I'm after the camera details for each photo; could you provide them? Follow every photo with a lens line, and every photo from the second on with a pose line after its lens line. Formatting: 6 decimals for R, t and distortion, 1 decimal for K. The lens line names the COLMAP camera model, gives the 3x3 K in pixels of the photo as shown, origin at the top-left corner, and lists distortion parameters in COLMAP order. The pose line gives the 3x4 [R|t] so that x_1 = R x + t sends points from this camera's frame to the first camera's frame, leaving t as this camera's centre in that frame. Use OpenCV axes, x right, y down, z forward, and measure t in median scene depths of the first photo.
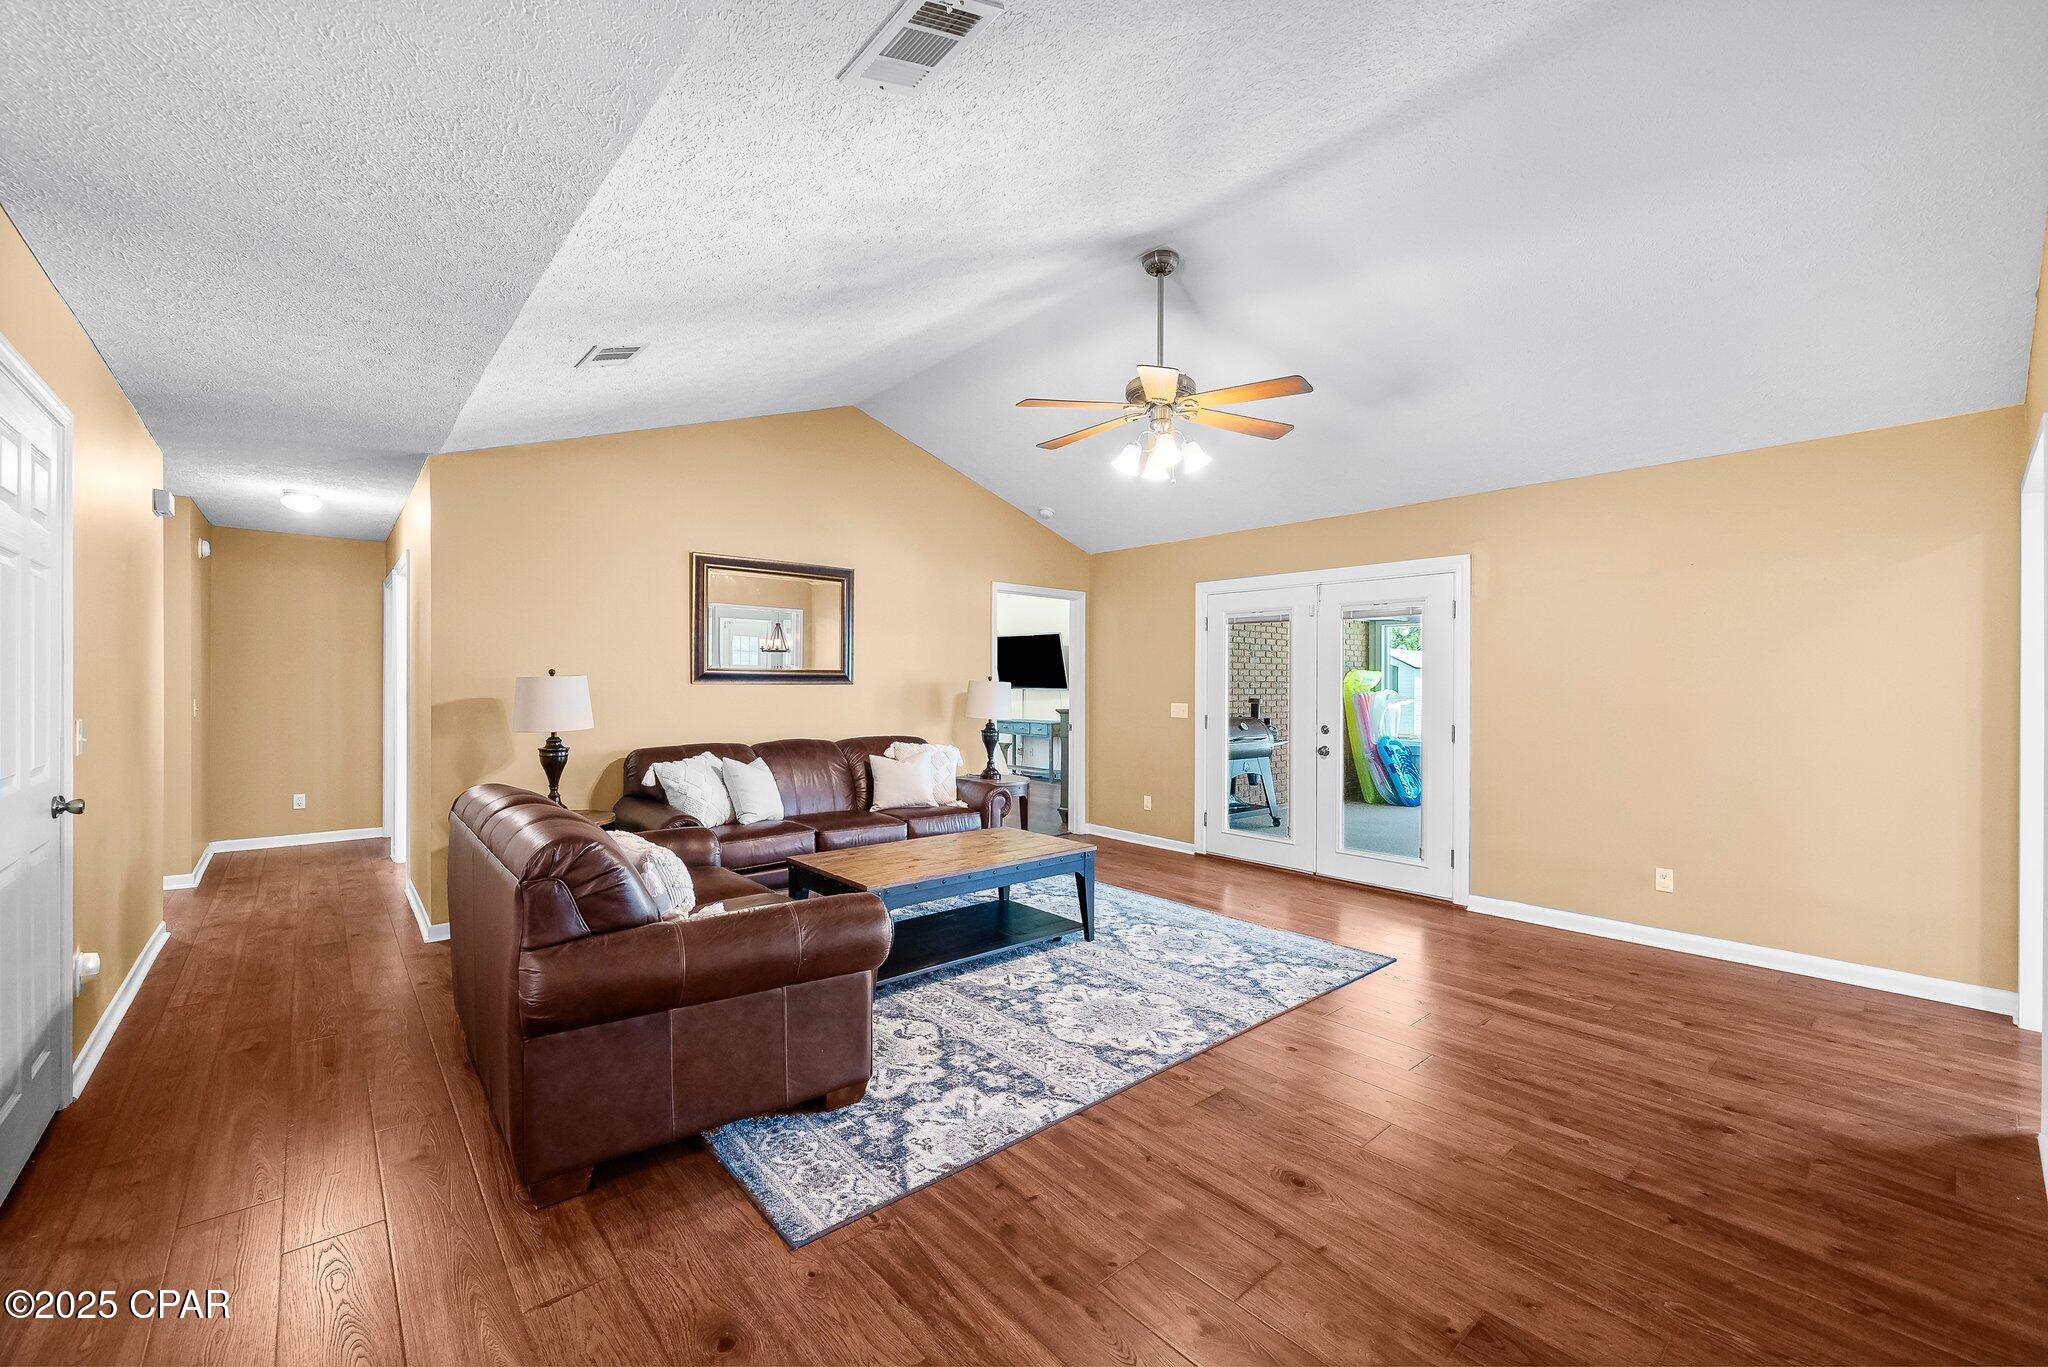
lens RADIAL K [[808.2, 0, 1012.2], [0, 808.2, 680.5], [0, 0, 1]] dist [-0.002552, -0.000100]
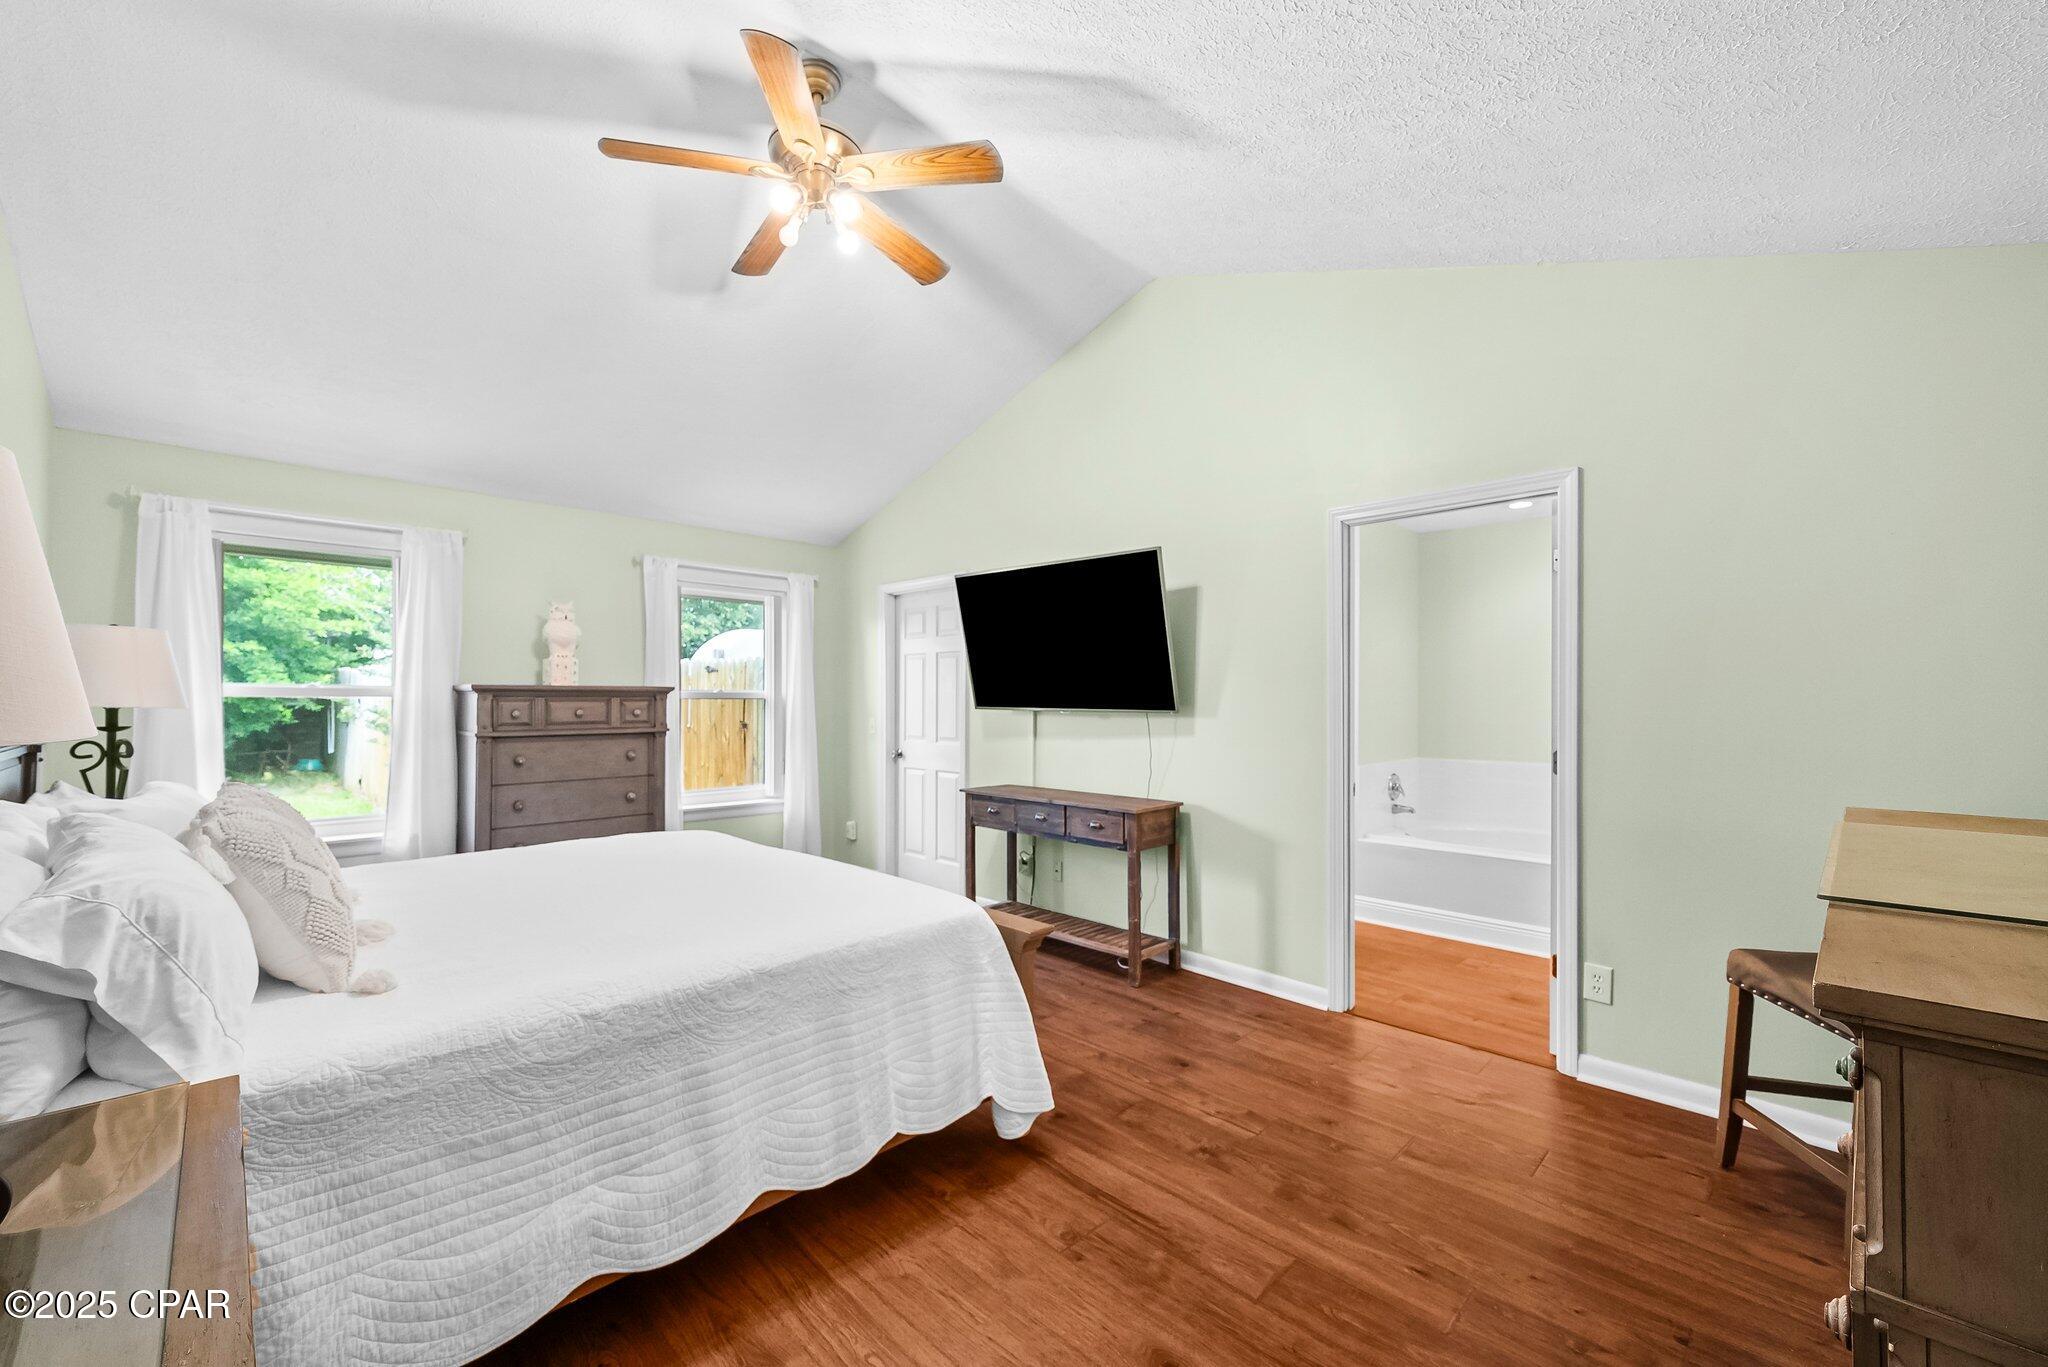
lens RADIAL K [[808.2, 0, 1003.9], [0, 808.2, 700.4], [0, 0, 1]] dist [-0.002552, -0.000100]
pose [[0.996075, -0.009001, 0.088054, -0.128567], [0.008738, 0.999956, 0.003367, 0.012163], [-0.088080, -0.002584, 0.996110, 2.090914]]
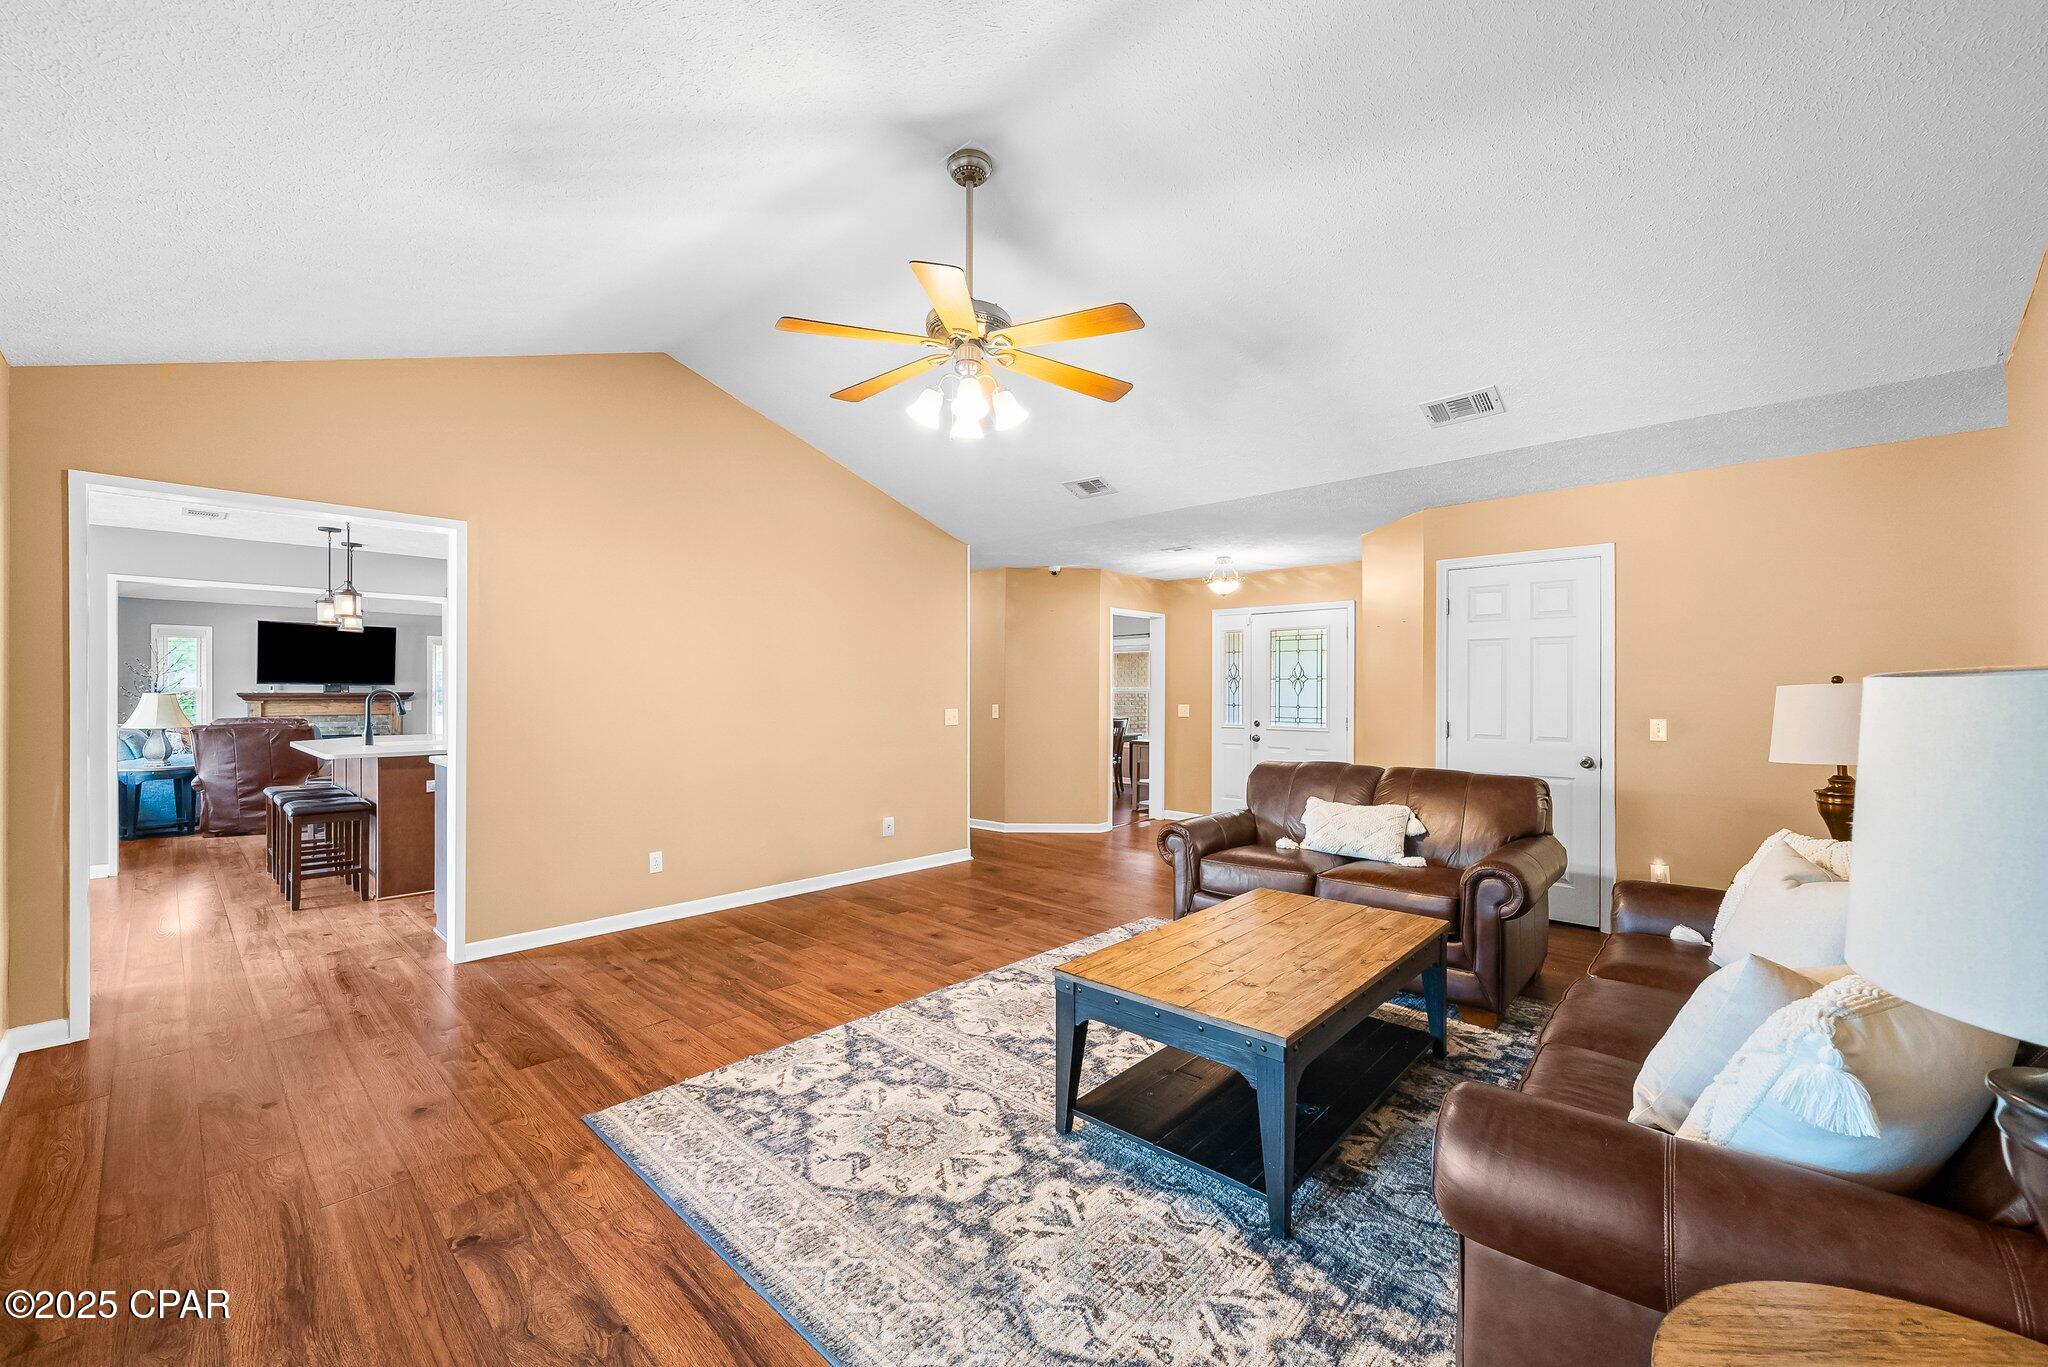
lens RADIAL K [[808.2, 0, 1039.2], [0, 808.2, 692.9], [0, 0, 1]] dist [-0.002552, -0.000100]
pose [[-0.990508, -0.008676, -0.137179, 0.226864], [-0.008403, 0.999961, -0.002568, 0.009826], [0.137196, -0.001391, -0.990543, 1.825540]]
